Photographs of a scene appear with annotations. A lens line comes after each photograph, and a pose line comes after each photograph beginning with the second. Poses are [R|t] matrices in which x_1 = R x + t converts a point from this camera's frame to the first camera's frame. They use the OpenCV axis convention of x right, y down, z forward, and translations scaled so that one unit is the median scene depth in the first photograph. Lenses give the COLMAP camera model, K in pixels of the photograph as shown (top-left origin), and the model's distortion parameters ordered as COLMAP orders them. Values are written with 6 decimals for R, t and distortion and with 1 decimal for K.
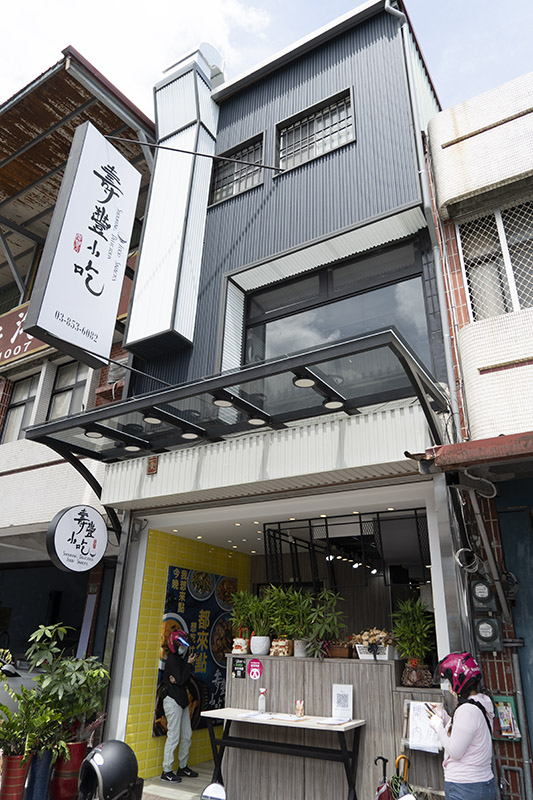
lens RADIAL K [[538.2, 0, 266.5], [0, 538.2, 400.0], [0, 0, 1]] dist [-0.002537, -0.002417]
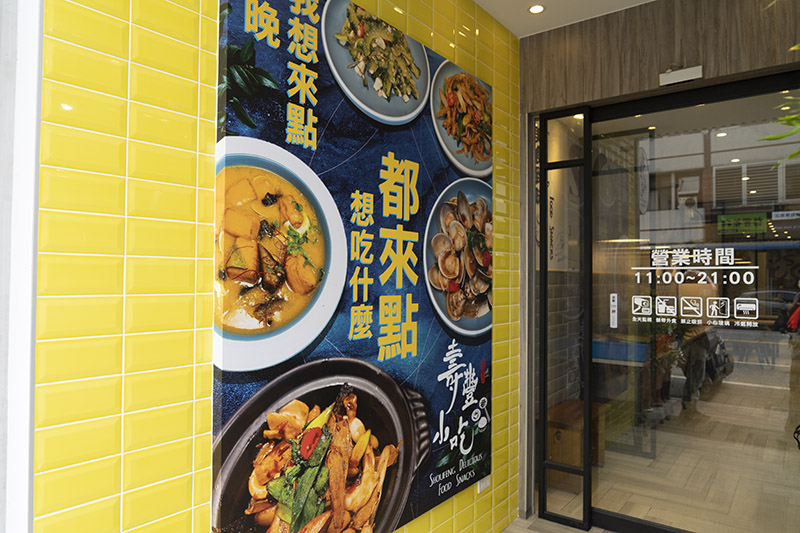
lens RADIAL K [[538.2, 0, 400.0], [0, 538.2, 266.5], [0, 0, 1]] dist [-0.002537, -0.002417]
pose [[0.994799, -0.024011, -0.098987, -0.090972], [0.060641, 0.920435, 0.386162, 0.344282], [0.081839, -0.390157, 0.917104, 0.741453]]
